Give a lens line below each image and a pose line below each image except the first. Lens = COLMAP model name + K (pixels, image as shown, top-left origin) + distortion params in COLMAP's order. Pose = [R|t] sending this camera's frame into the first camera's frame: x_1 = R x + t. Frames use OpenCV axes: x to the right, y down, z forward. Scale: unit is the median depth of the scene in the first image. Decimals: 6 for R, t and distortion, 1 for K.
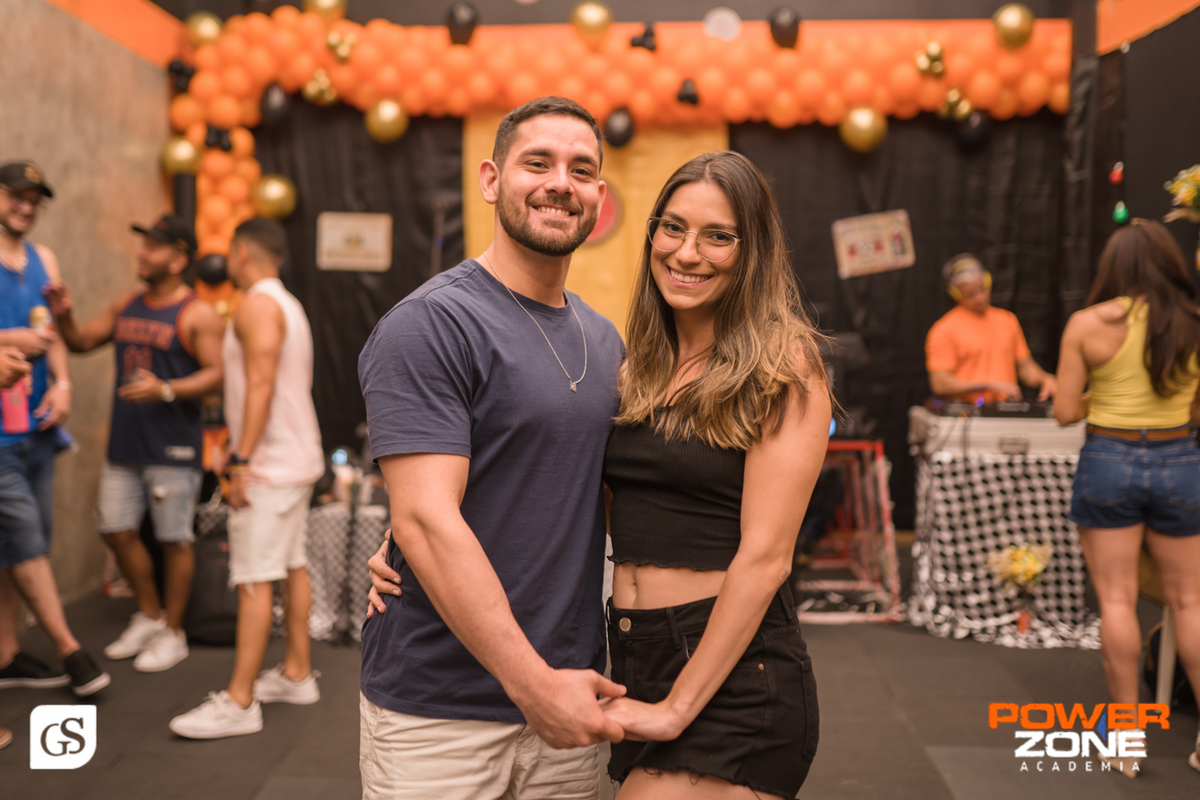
lens RADIAL K [[1182.0, 0, 596.2], [0, 1182.0, 368.0], [0, 0, 1]] dist [-0.033992, 0.000000]
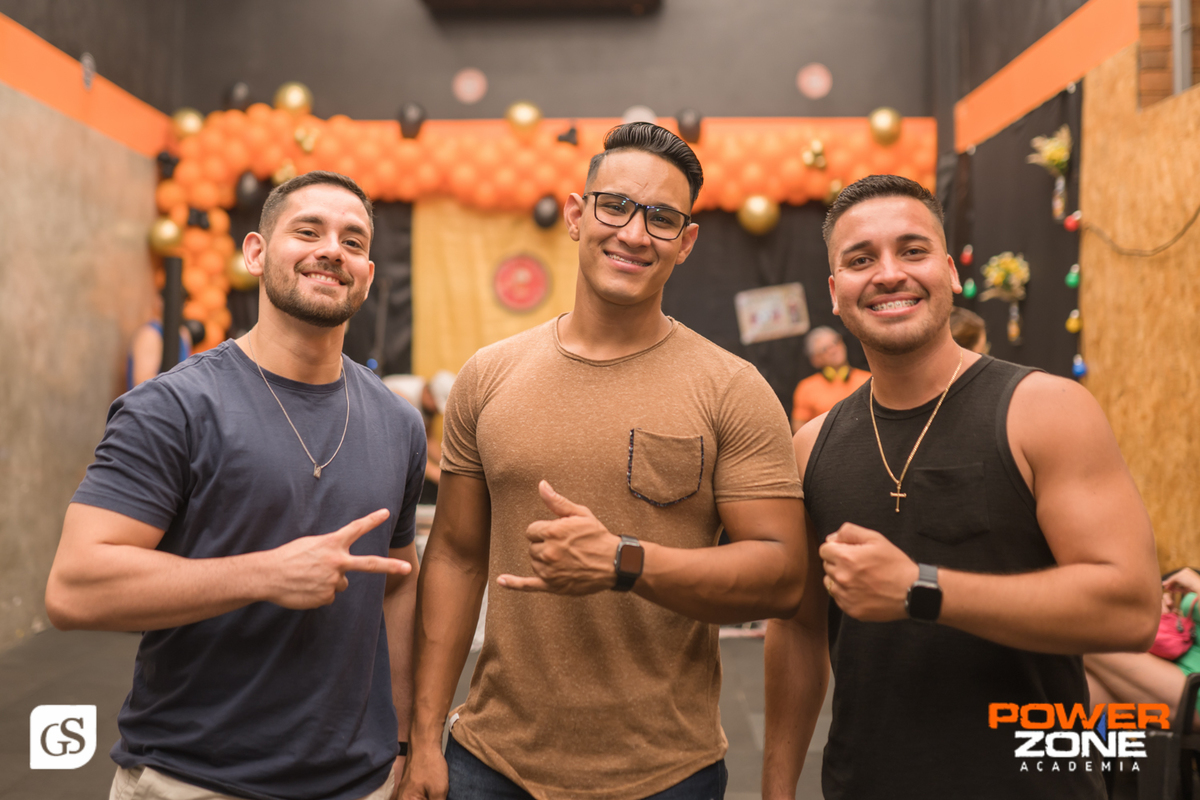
lens RADIAL K [[1332.6, 0, 581.7], [0, 1332.6, 347.7], [0, 0, 1]] dist [-0.042233, 0.000000]
pose [[0.999900, 0.005701, -0.012978, 0.070940], [-0.006533, 0.997865, -0.064978, 0.012065], [0.012579, 0.065056, 0.997802, -0.281874]]
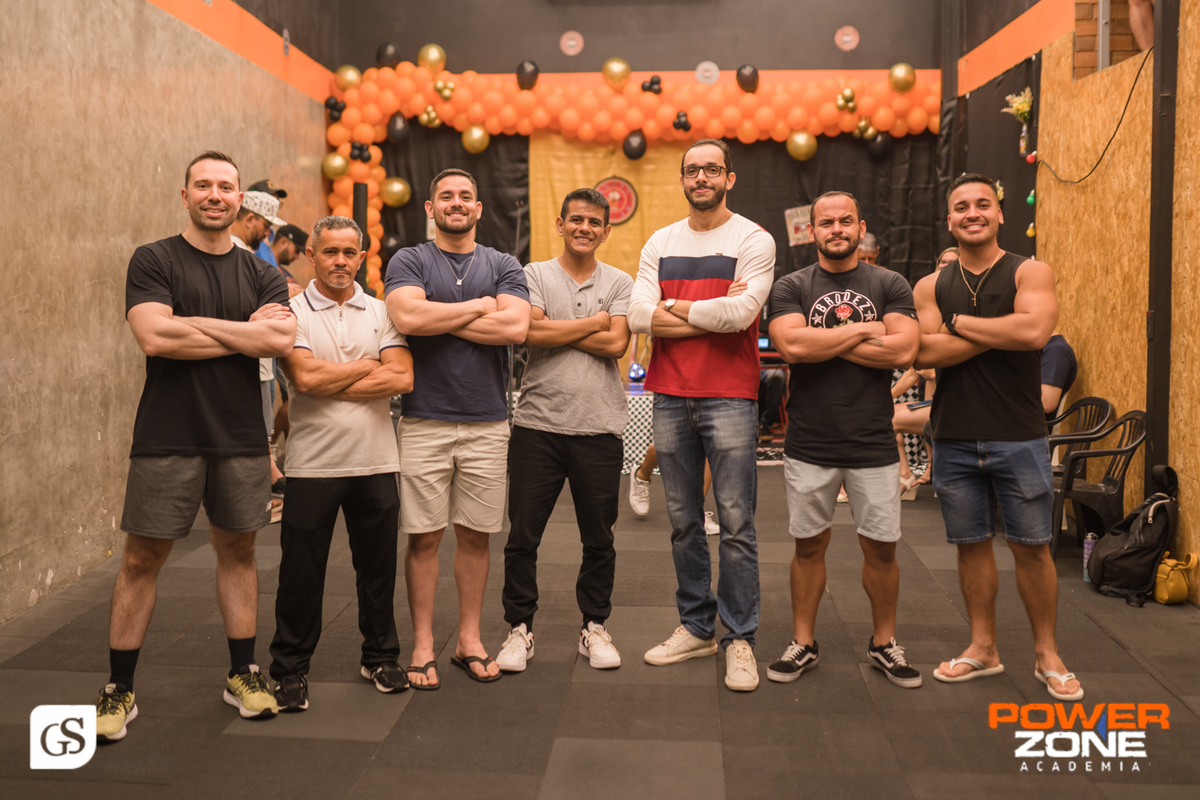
lens RADIAL K [[1332.6, 0, 604.1], [0, 1332.6, 362.0], [0, 0, 1]] dist [-0.042233, 0.000000]
pose [[0.999691, 0.001323, -0.024816, 0.022250], [-0.000956, 0.999890, 0.014809, 0.040380], [0.024833, -0.014781, 0.999582, -0.650332]]
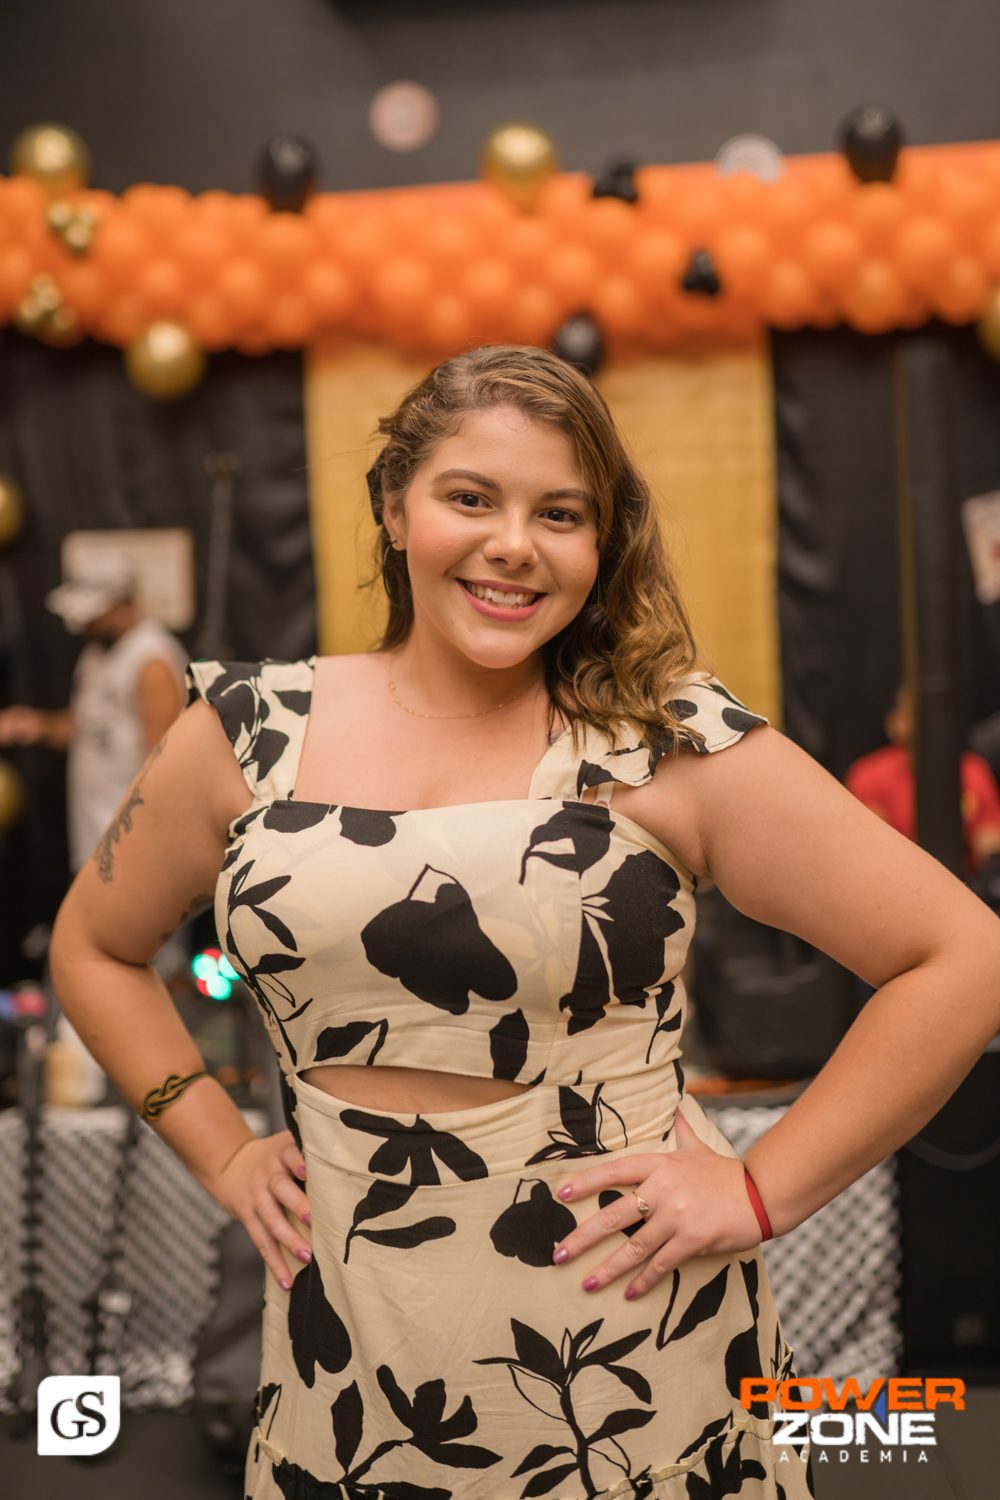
lens RADIAL K [[1477.5, 0, 507.9], [0, 1477.5, 752.9], [0, 0, 1]] dist [-0.033992, 0.000000]
pose [[0.998386, -0.045614, -0.033824, 0.001265], [0.045031, 0.998827, -0.017796, -0.002440], [0.034596, 0.016244, 0.999269, 0.310839]]
